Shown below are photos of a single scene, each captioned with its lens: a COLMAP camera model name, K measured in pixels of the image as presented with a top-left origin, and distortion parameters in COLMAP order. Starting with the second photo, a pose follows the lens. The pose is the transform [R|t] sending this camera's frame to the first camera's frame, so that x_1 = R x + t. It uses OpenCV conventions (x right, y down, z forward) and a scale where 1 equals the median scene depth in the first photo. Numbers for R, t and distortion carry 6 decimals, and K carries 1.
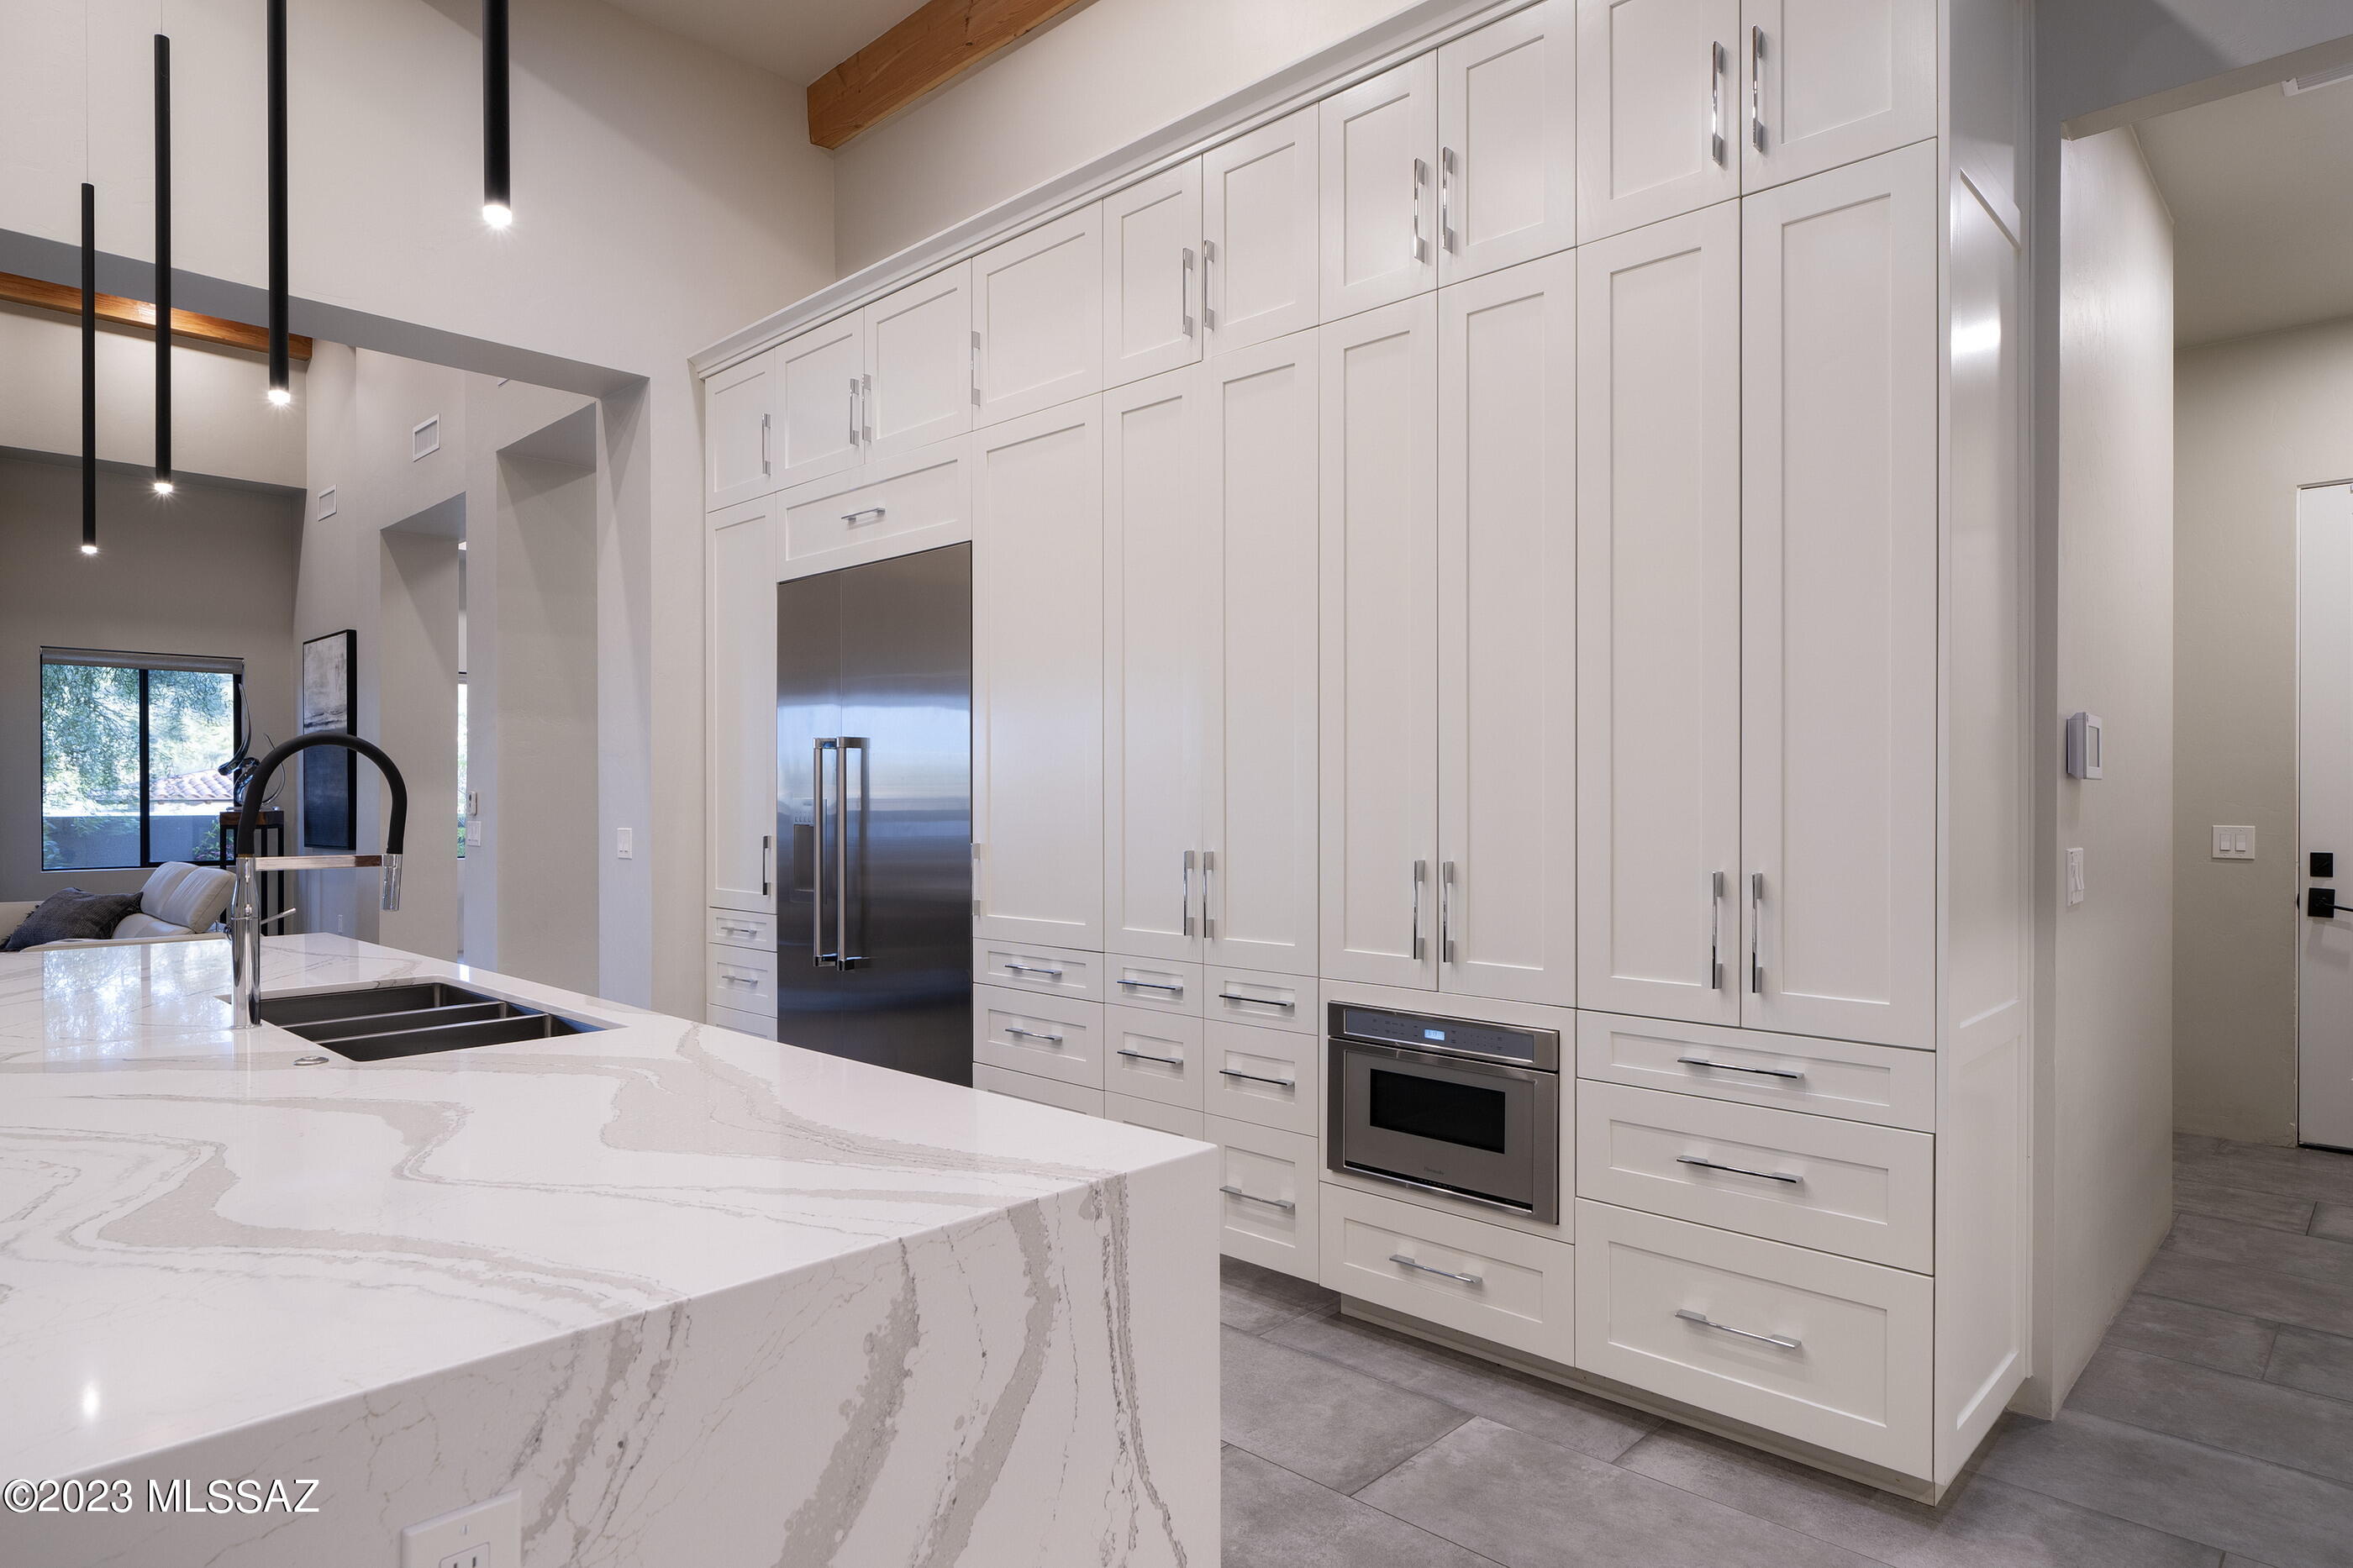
lens RADIAL K [[1351.4, 0, 1162.5], [0, 1351.4, 789.8], [0, 0, 1]] dist [-0.001823, 0.001344]
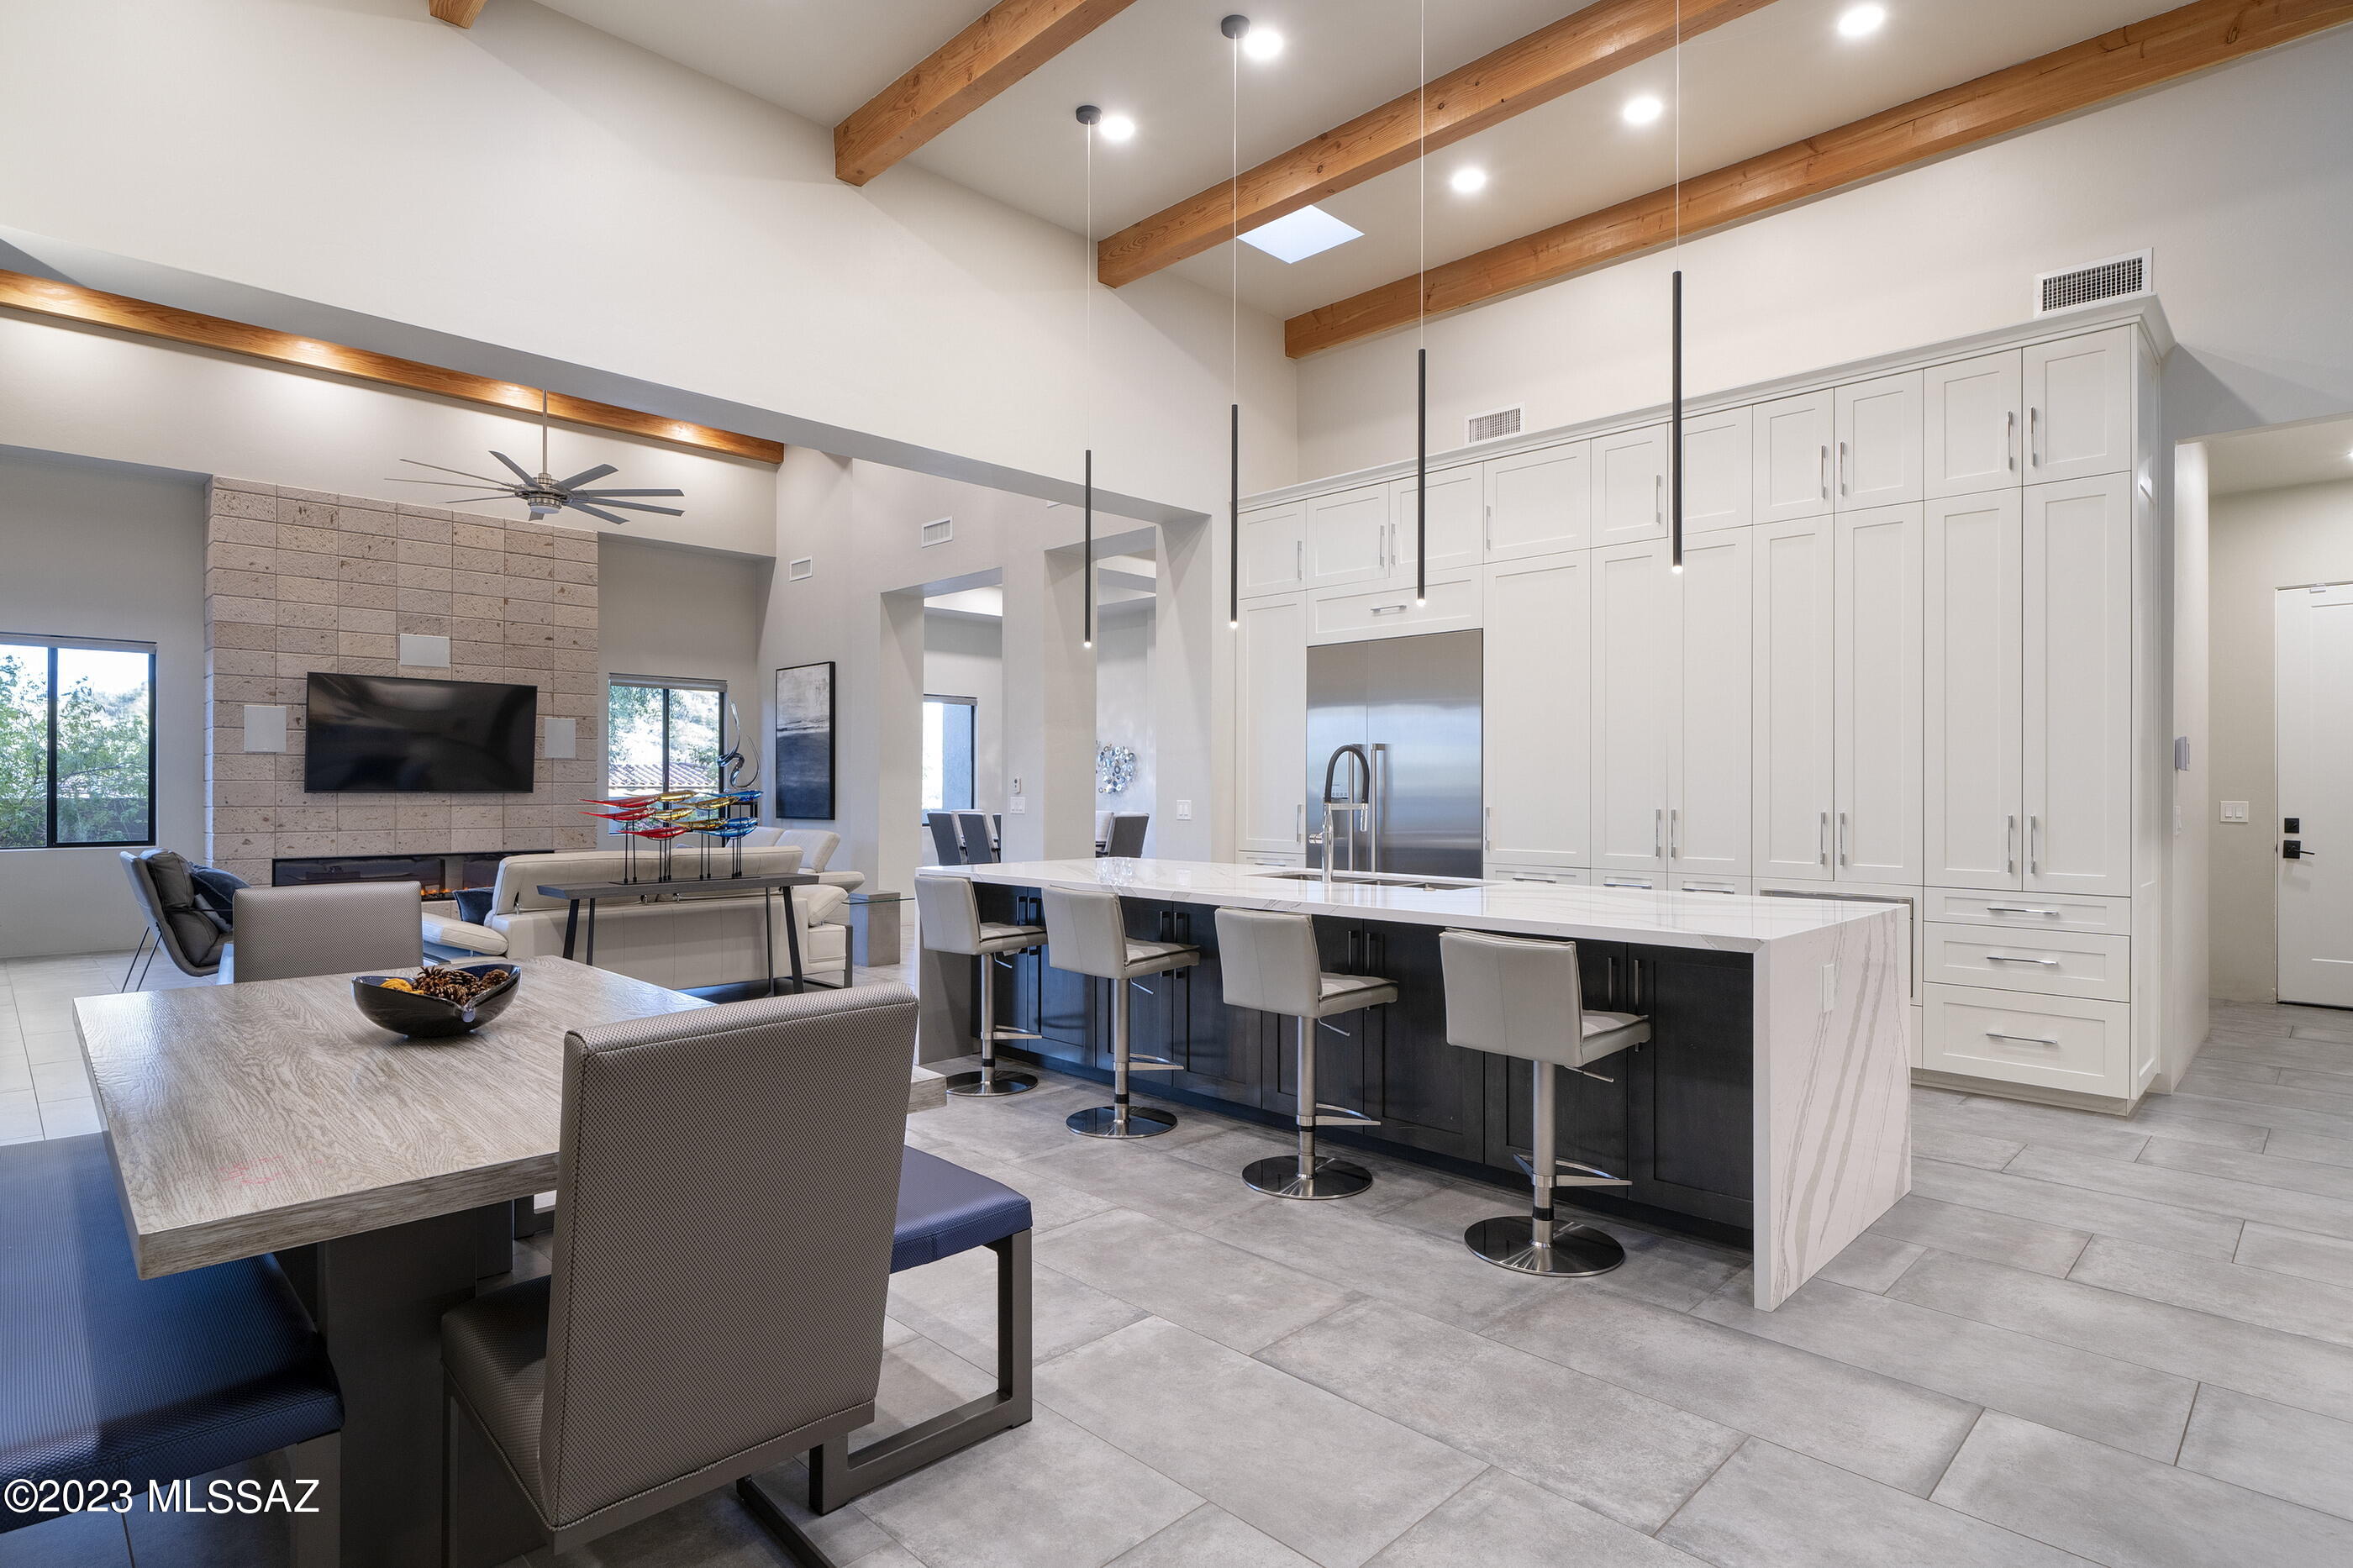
lens RADIAL K [[1212.2, 0, 1166.2], [0, 1212.2, 774.6], [0, 0, 1]] dist [-0.000342, 0.000247]
pose [[0.999795, 0.003389, -0.019975, -0.451023], [-0.003494, 0.999980, -0.005207, 0.007039], [0.019956, 0.005275, 0.999787, -0.467193]]
